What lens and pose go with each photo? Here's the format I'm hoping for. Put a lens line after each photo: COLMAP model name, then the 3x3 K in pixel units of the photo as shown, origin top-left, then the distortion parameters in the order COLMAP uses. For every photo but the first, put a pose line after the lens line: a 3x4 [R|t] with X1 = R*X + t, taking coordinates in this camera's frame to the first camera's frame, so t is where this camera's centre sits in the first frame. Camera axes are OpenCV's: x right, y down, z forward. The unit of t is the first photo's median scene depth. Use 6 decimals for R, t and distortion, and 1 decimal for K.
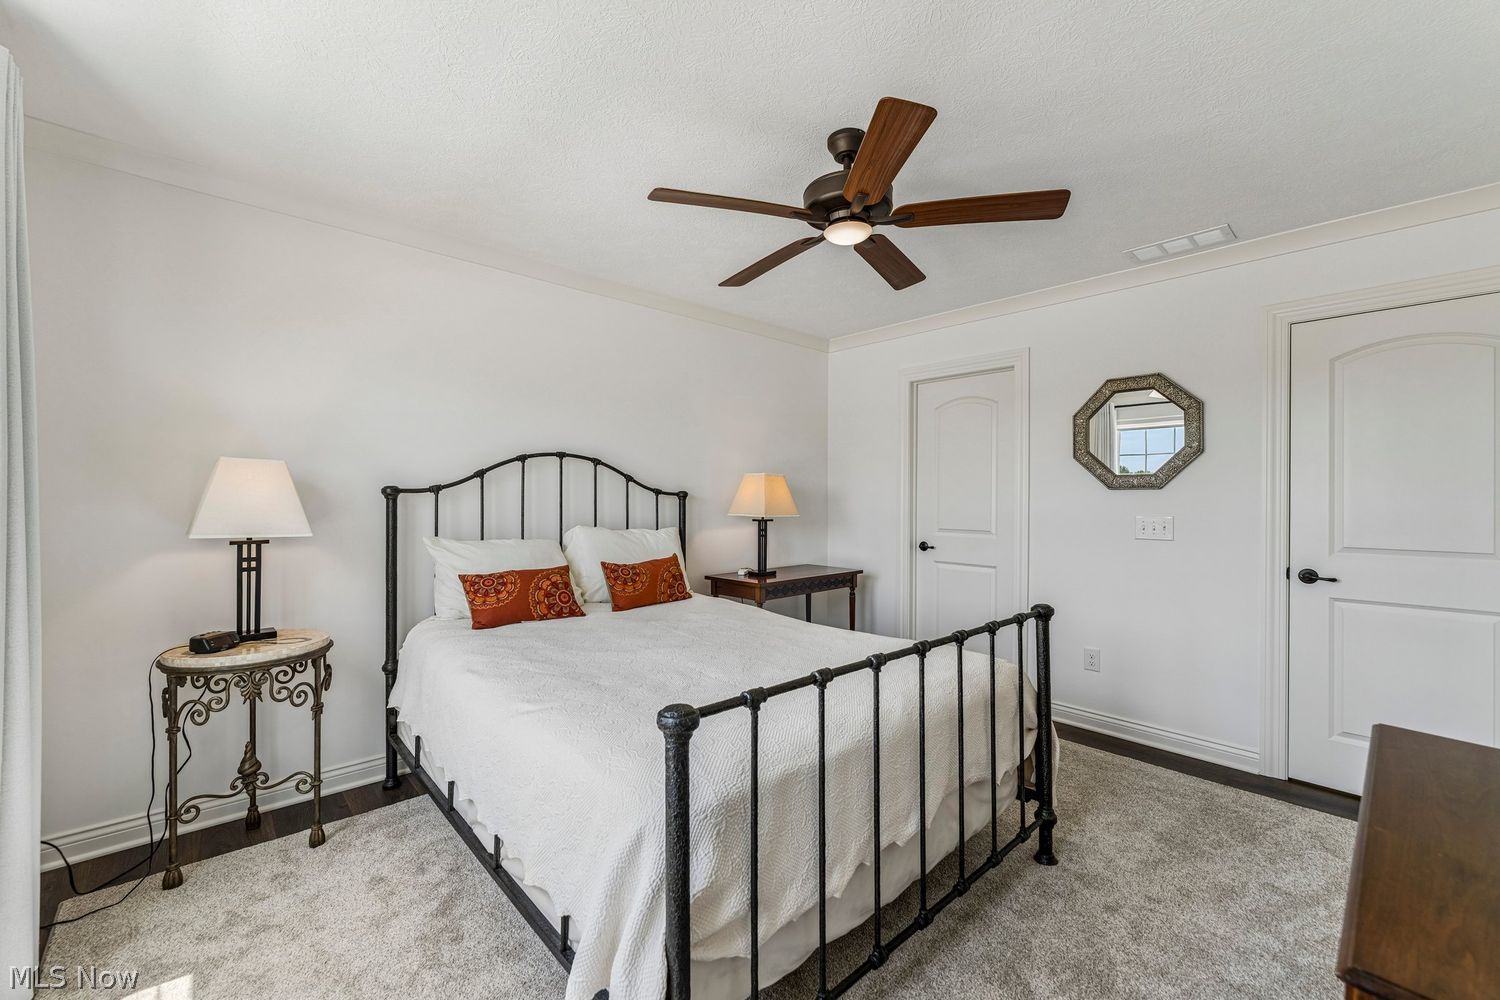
lens RADIAL K [[610.0, 0, 749.6], [0, 610.0, 507.6], [0, 0, 1]] dist [0.002958, 0.000716]
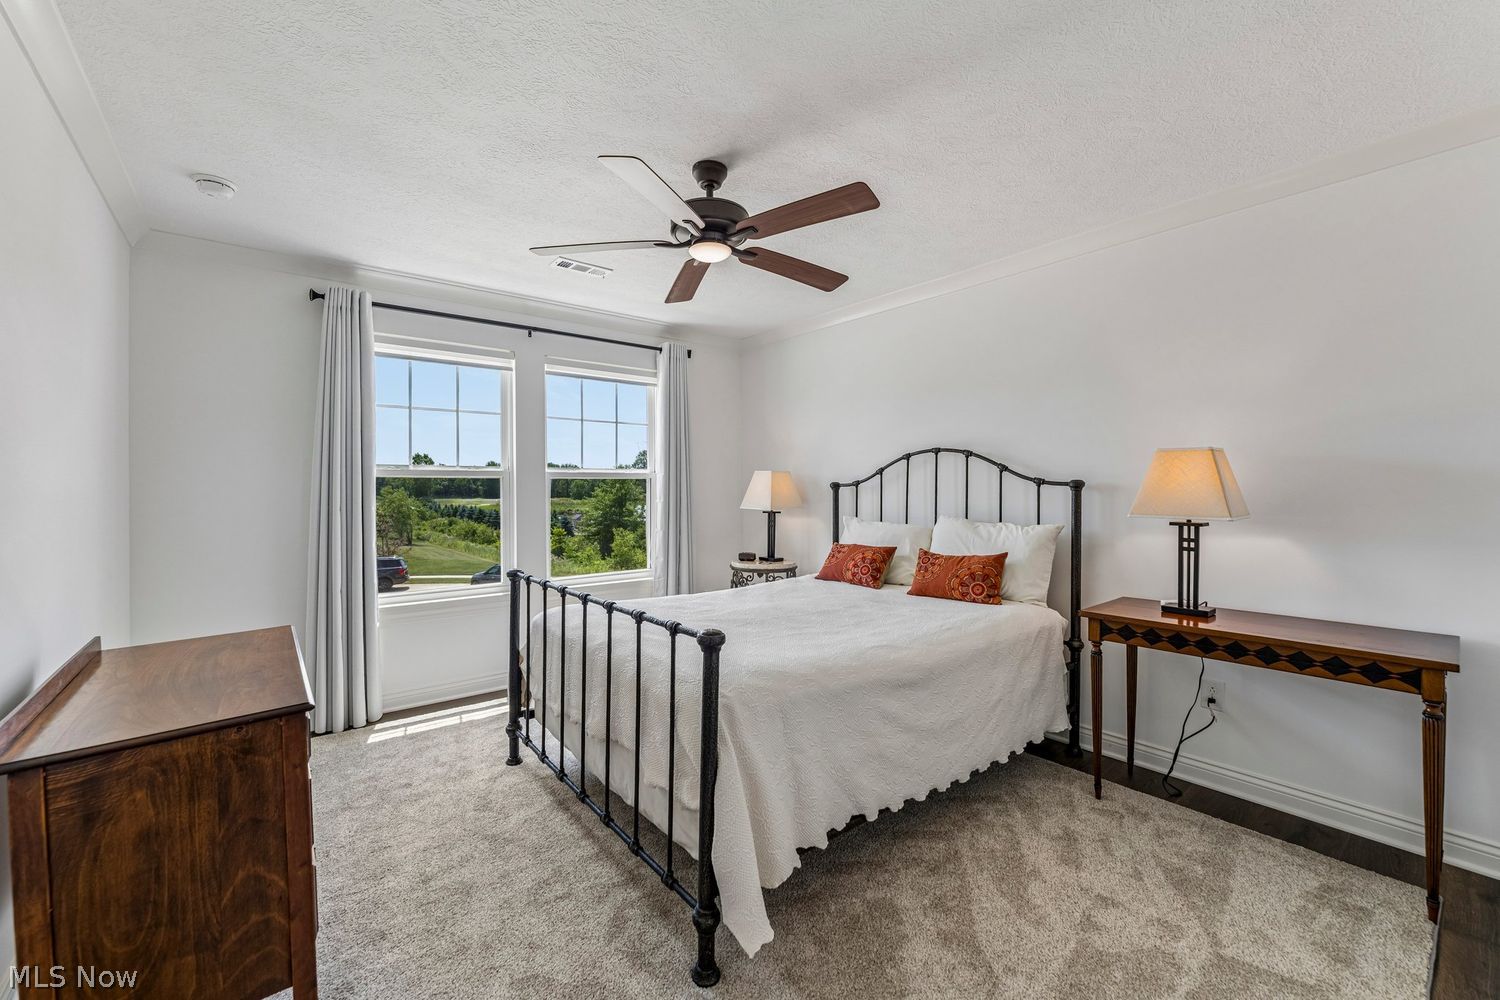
lens RADIAL K [[610.0, 0, 748.1], [0, 610.0, 491.7], [0, 0, 1]] dist [0.002958, 0.000716]
pose [[-0.066946, 0.008252, -0.997722, 0.734089], [-0.004154, 0.999955, 0.008549, -0.017388], [0.997748, 0.004716, -0.066909, 0.654834]]
